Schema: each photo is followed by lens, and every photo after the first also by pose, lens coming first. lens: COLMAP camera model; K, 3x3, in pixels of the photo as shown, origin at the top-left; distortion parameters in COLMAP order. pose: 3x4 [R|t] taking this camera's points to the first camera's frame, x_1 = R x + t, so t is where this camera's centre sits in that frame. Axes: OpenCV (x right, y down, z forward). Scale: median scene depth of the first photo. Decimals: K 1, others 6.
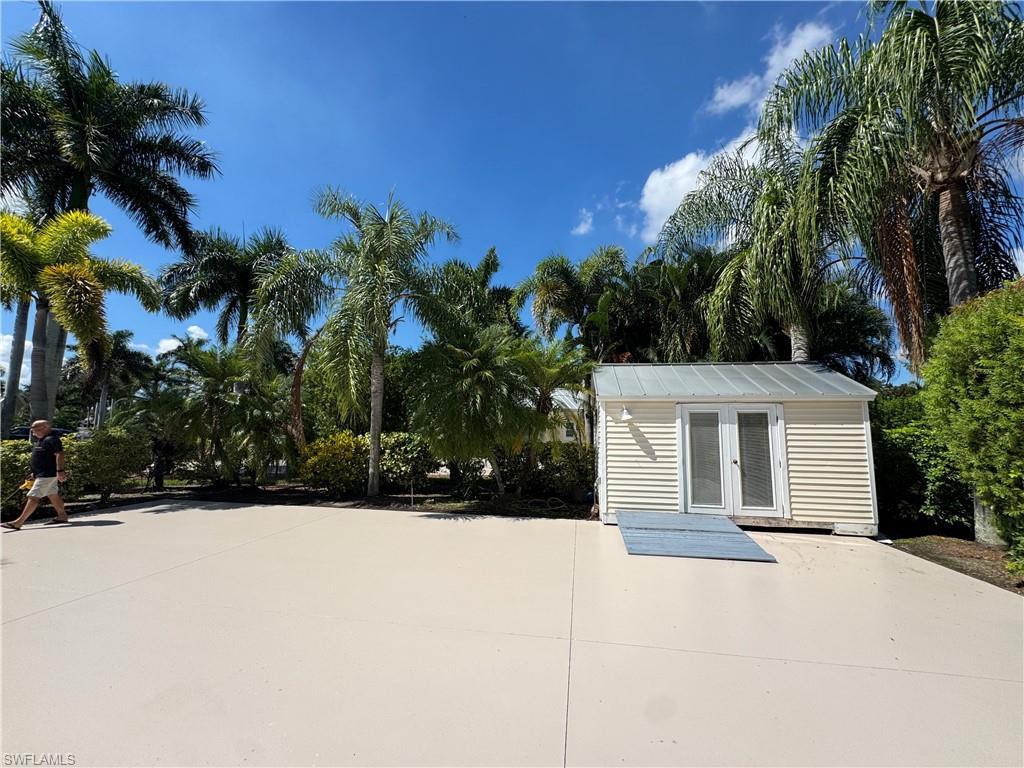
lens RADIAL K [[414.8, 0, 512.5], [0, 414.8, 383.1], [0, 0, 1]] dist [0.000478, 0.000078]
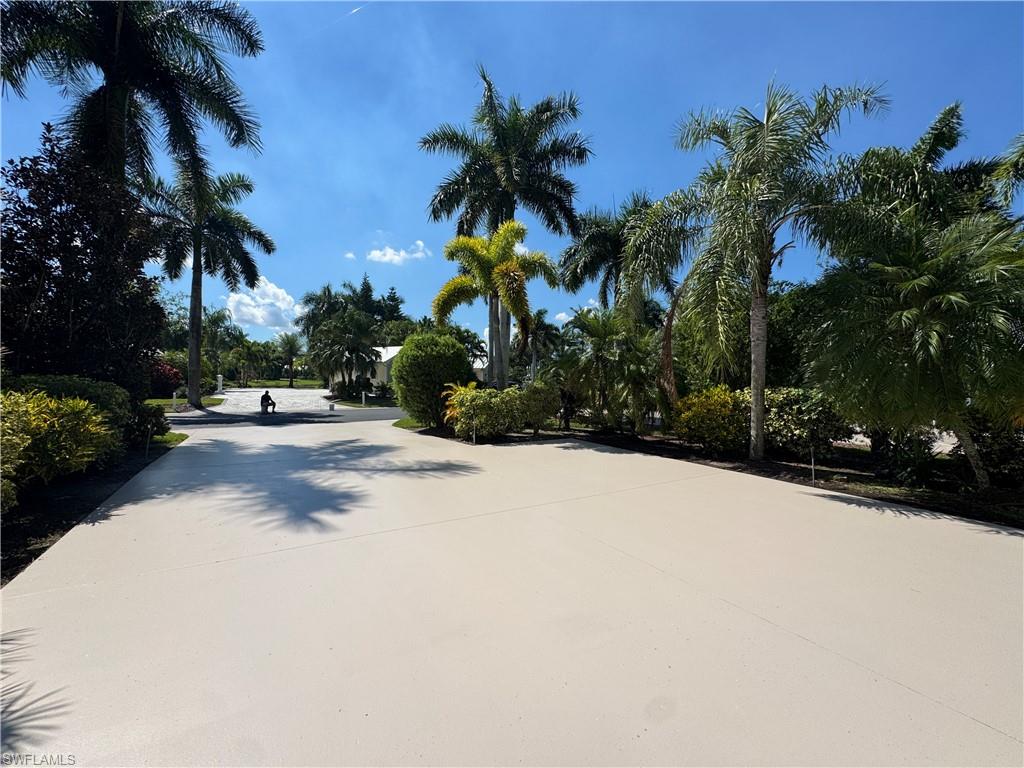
lens RADIAL K [[414.8, 0, 505.9], [0, 414.8, 383.4], [0, 0, 1]] dist [0.000478, 0.000078]
pose [[0.659089, 0.007086, -0.752032, -0.027735], [0.075502, 0.994280, 0.075540, 0.006658], [0.748266, -0.106567, 0.654784, 0.050567]]
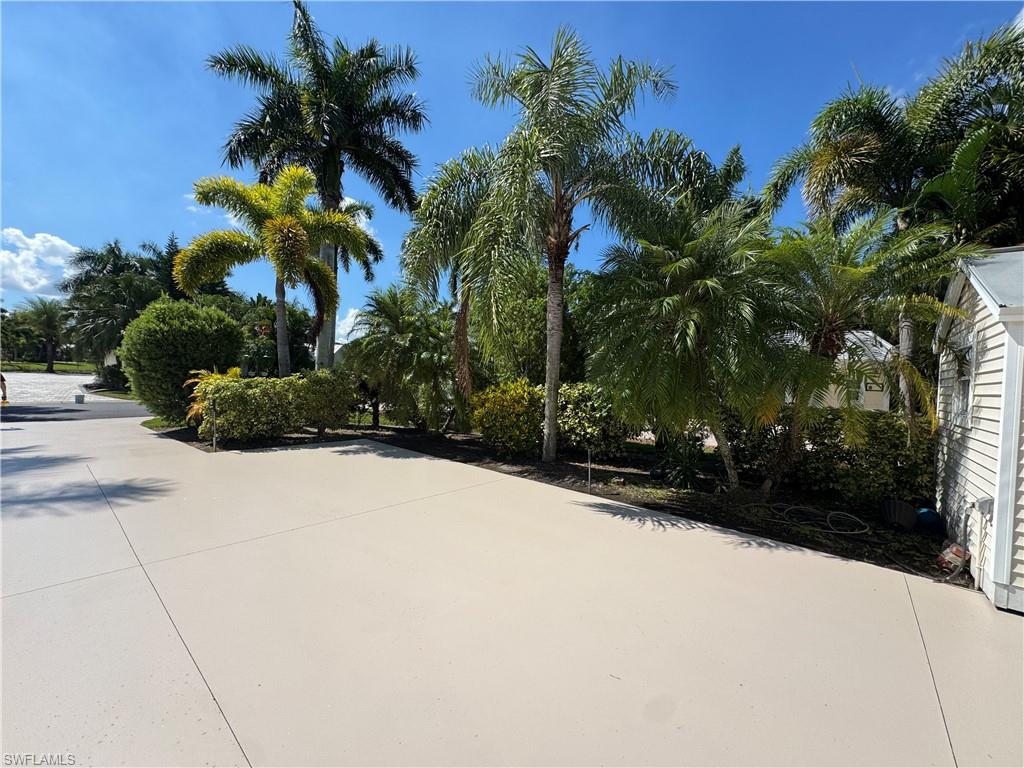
lens RADIAL K [[414.8, 0, 508.1], [0, 414.8, 383.9], [0, 0, 1]] dist [0.000478, 0.000078]
pose [[0.857126, 0.034769, -0.513931, -0.001545], [0.023910, 0.993959, 0.107120, 0.036411], [0.514551, -0.104103, 0.851117, 0.285458]]
